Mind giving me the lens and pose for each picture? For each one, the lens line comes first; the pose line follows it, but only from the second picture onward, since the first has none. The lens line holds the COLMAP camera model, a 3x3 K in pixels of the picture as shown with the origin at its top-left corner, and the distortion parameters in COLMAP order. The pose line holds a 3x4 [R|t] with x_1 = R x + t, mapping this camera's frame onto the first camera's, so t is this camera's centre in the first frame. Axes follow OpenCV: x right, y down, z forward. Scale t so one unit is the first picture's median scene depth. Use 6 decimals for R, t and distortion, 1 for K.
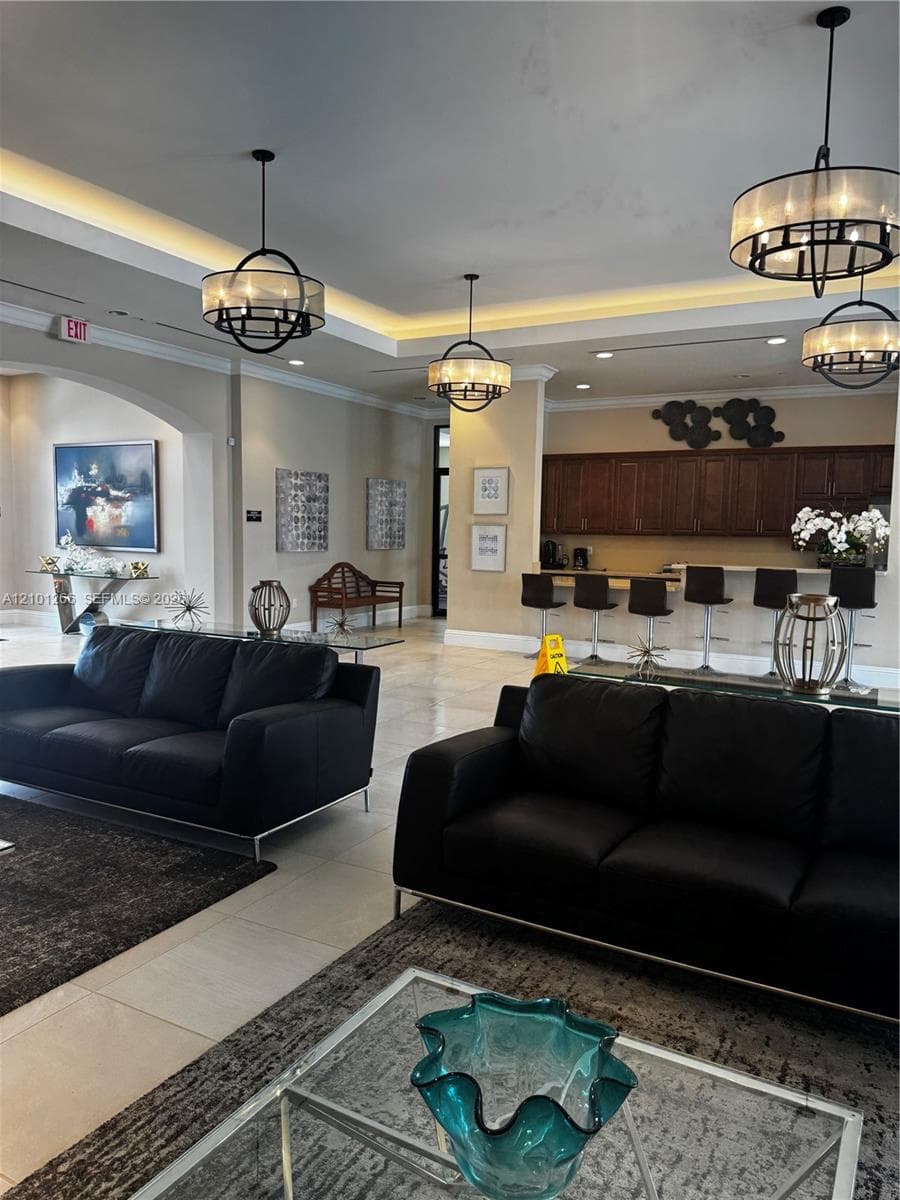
lens RADIAL K [[859.5, 0, 447.9], [0, 859.5, 602.7], [0, 0, 1]] dist [0.048738, -0.007864]
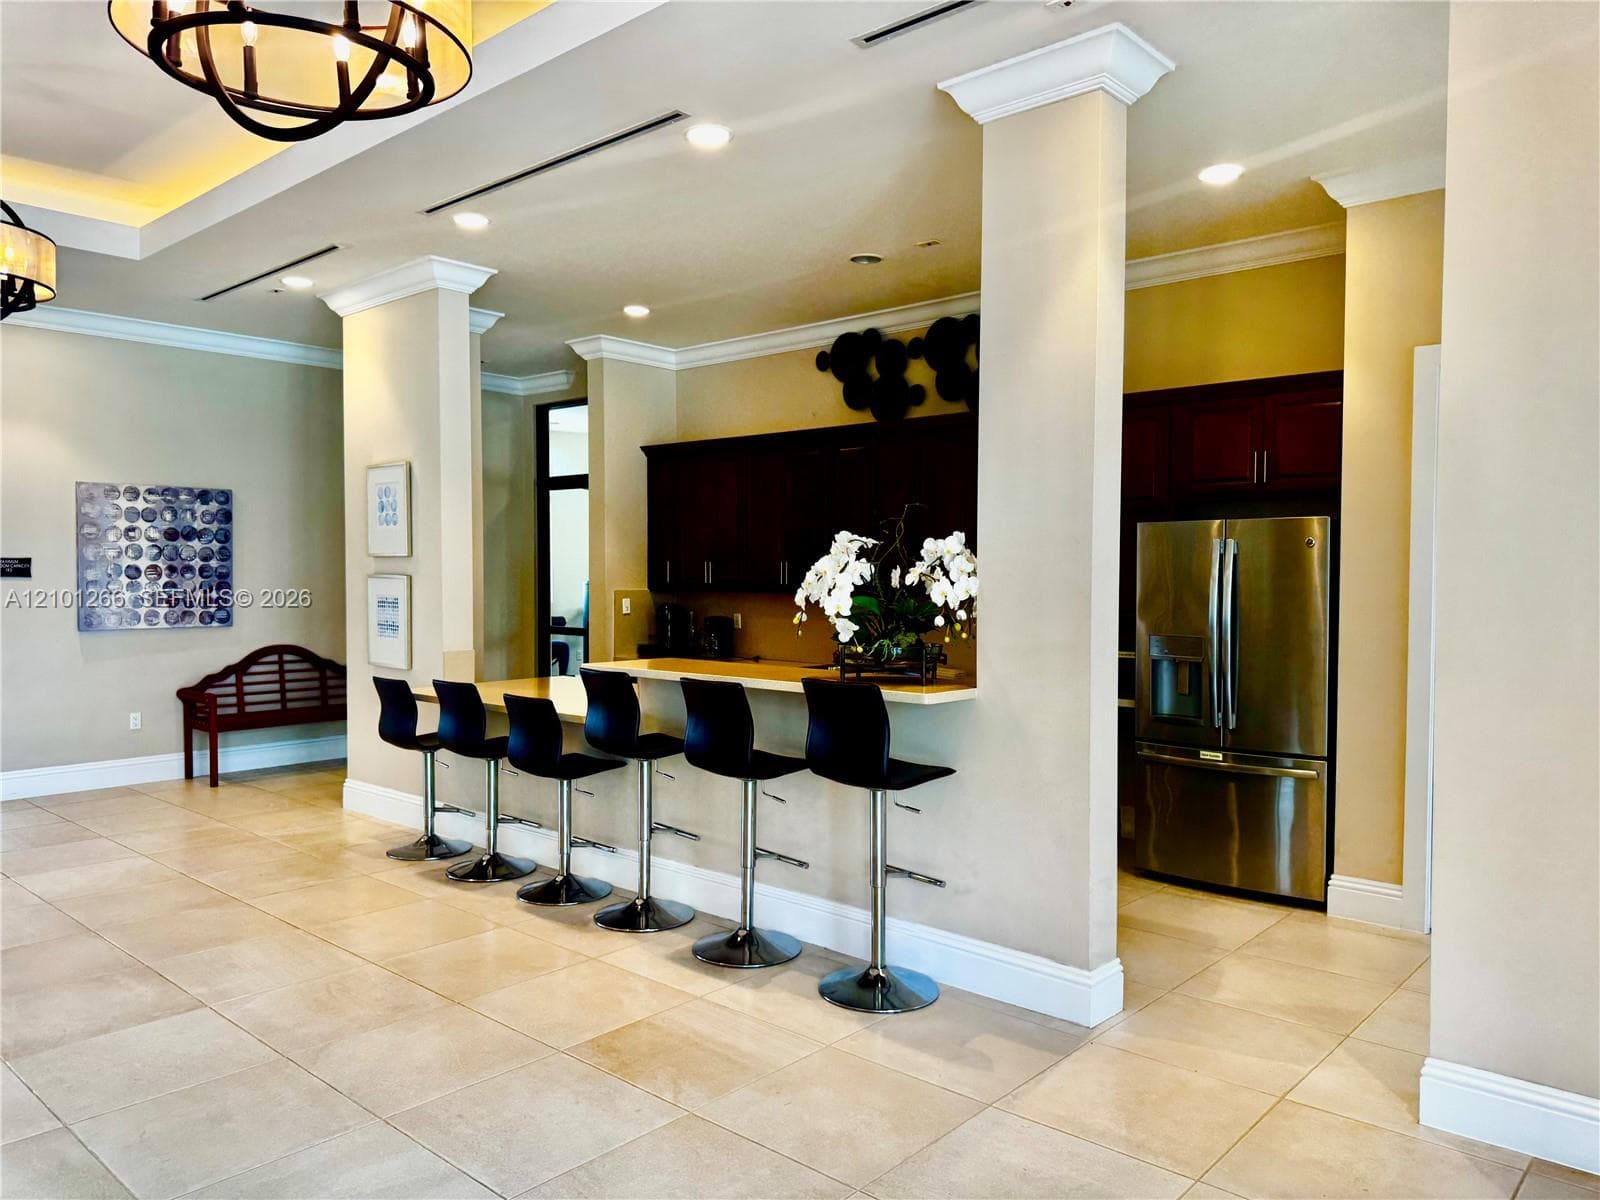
lens RADIAL K [[1146.0, 0, 803.1], [0, 1146.0, 595.3], [0, 0, 1]] dist [0.048738, -0.007864]
pose [[0.976847, -0.010224, -0.213694, 0.395786], [-0.004442, 0.997673, -0.068037, -0.030807], [0.213892, 0.067411, 0.974529, 0.346986]]
